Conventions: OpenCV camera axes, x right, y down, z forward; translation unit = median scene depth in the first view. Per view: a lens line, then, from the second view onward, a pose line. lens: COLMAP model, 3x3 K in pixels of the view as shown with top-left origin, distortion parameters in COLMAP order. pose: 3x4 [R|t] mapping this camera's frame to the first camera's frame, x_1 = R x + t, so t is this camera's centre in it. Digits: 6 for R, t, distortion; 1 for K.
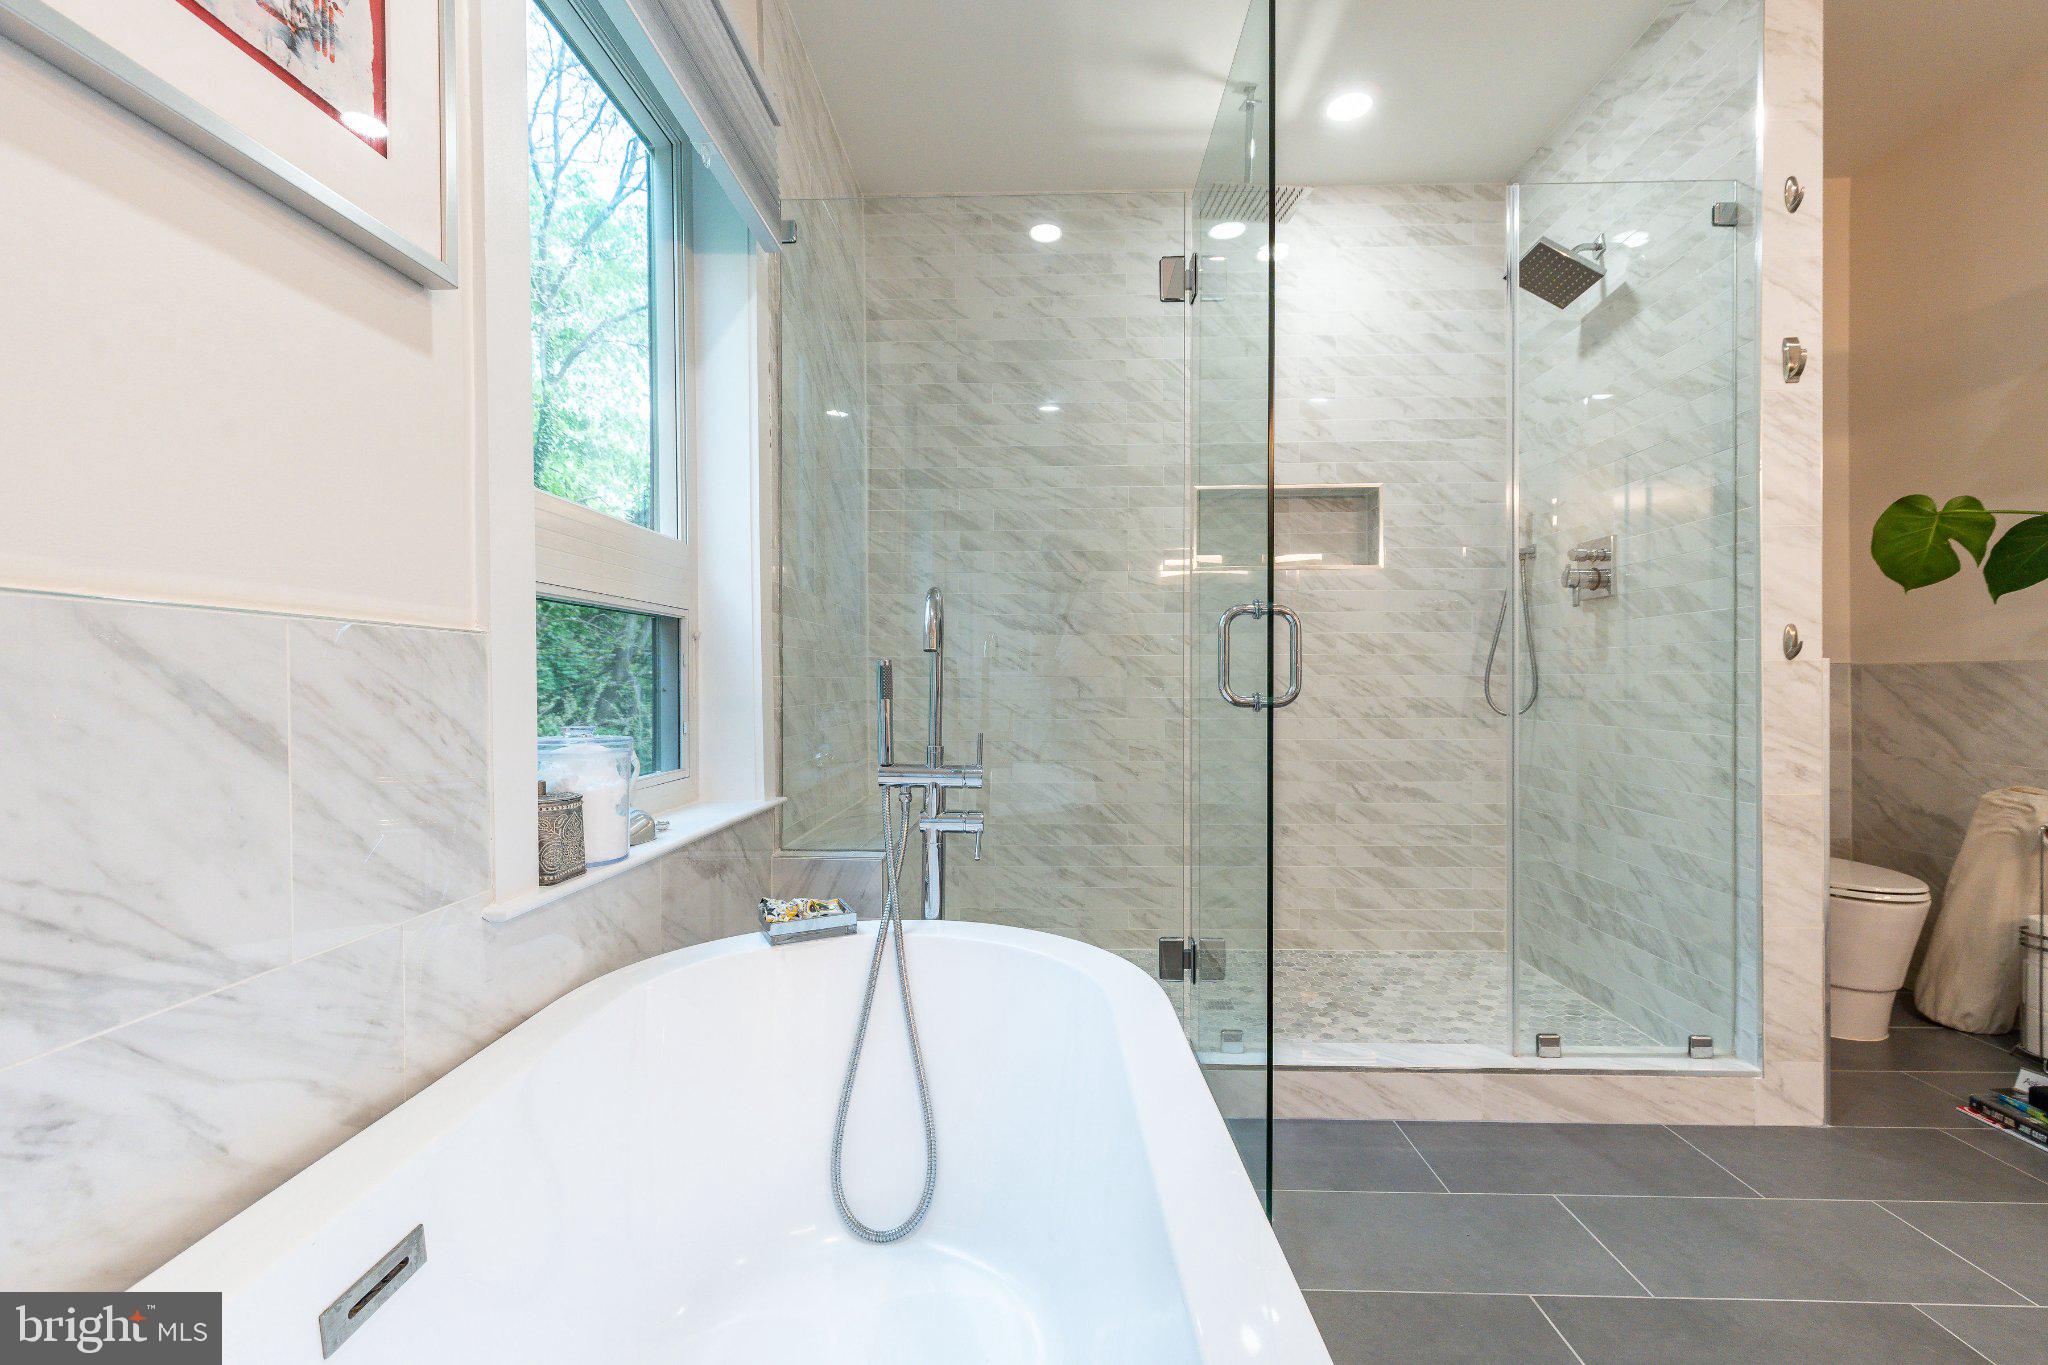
lens RADIAL K [[896.9, 0, 1023.0], [0, 896.9, 683.9], [0, 0, 1]] dist [0.004088, -0.002975]
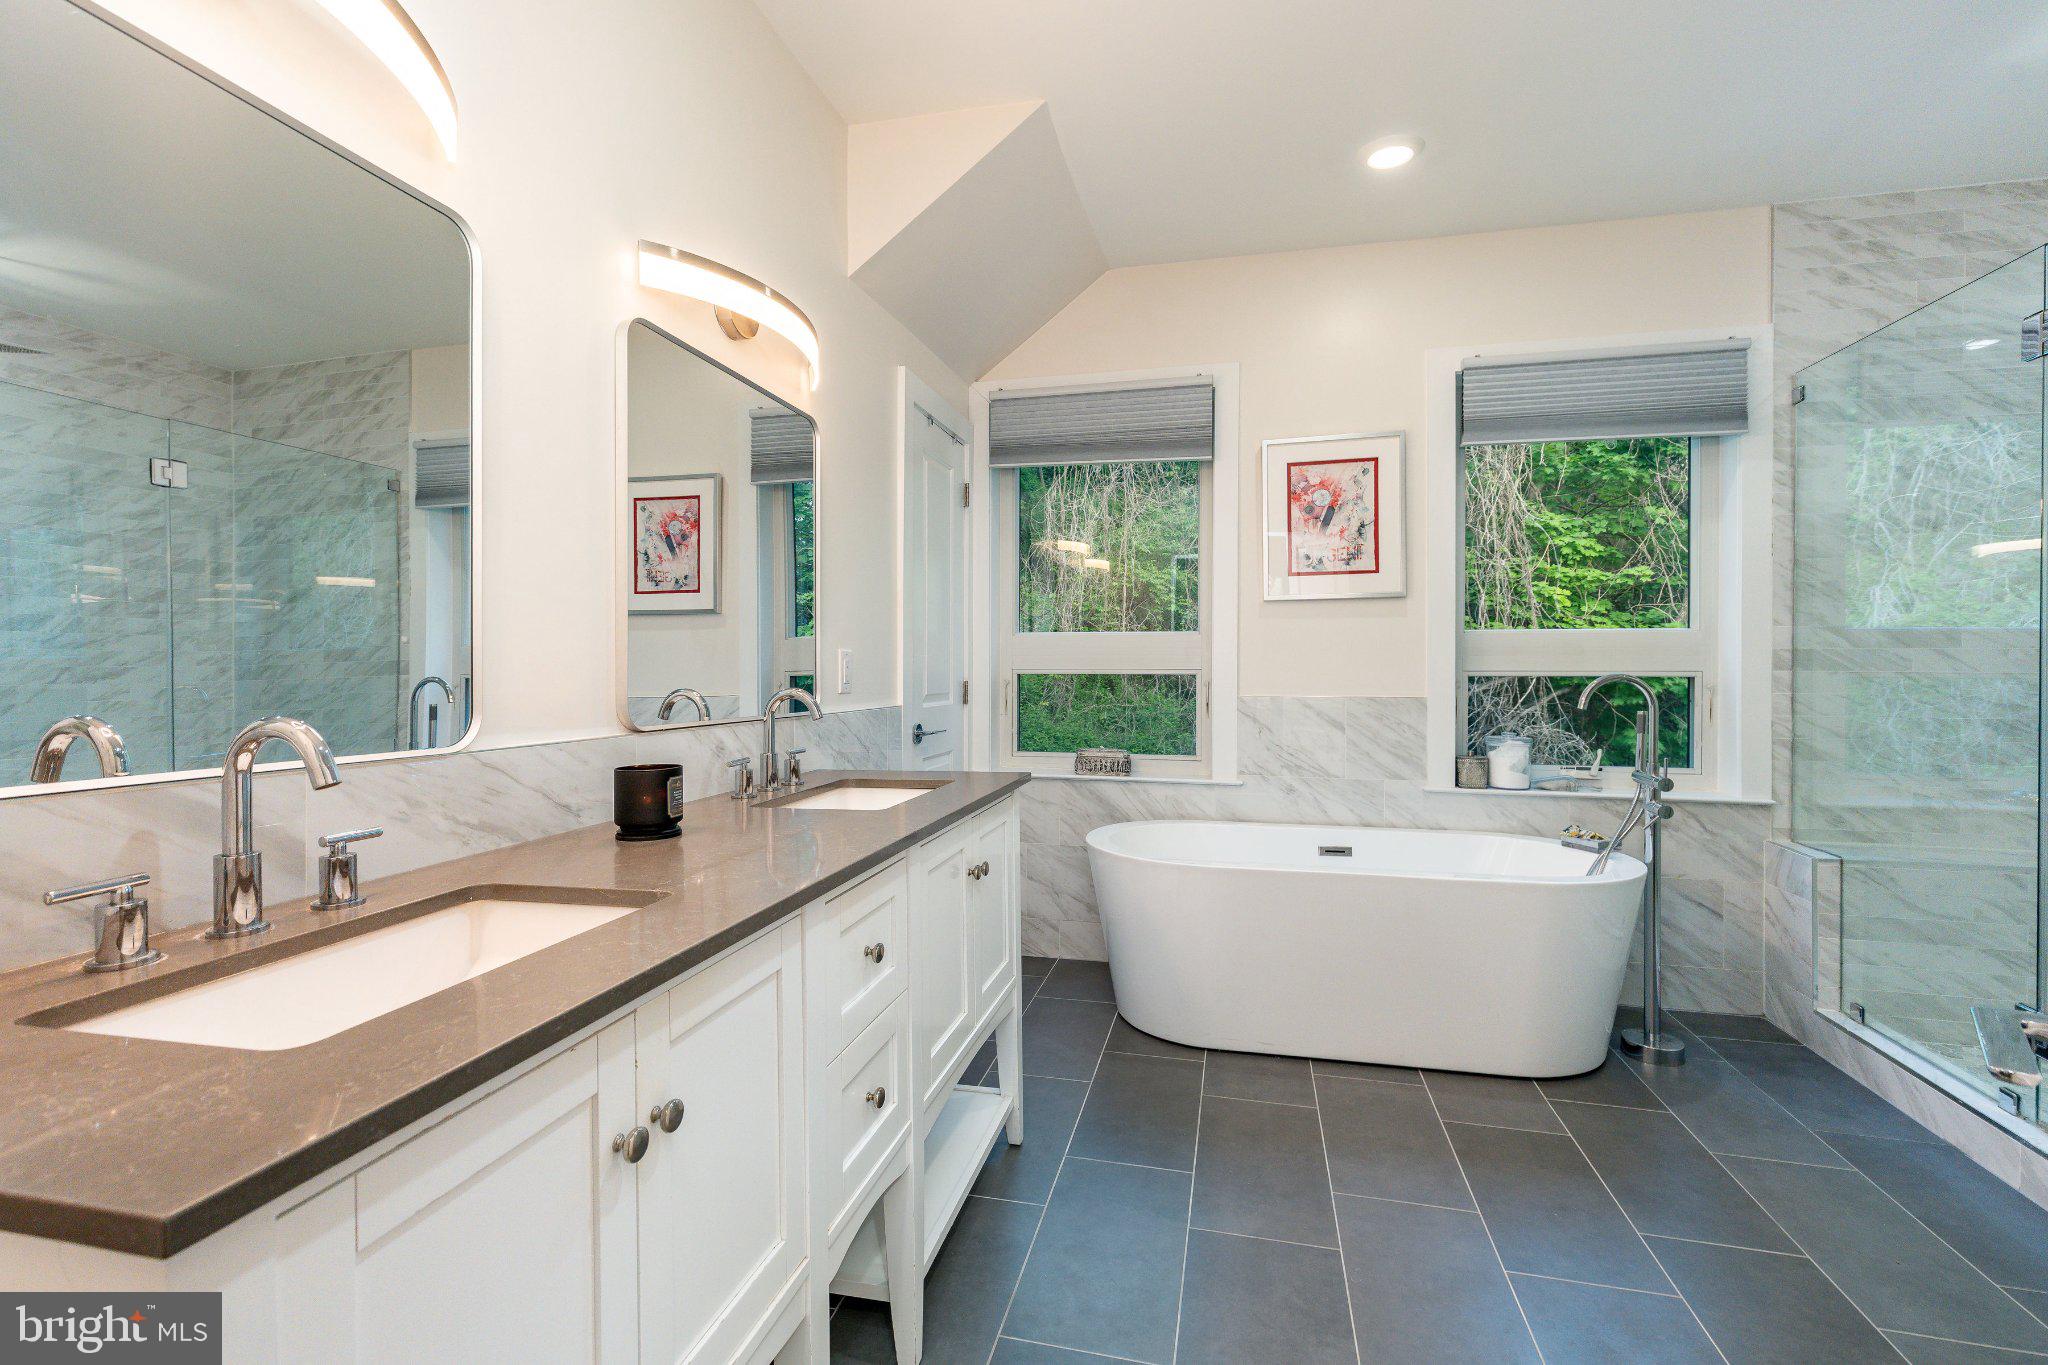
lens RADIAL K [[896.9, 0, 1025.0], [0, 896.9, 677.1], [0, 0, 1]] dist [0.004088, -0.002975]
pose [[-0.214479, 0.006576, -0.976706, 3.104135], [-0.004470, 0.999960, 0.007714, -0.167925], [0.976718, 0.006020, -0.214441, 0.351254]]
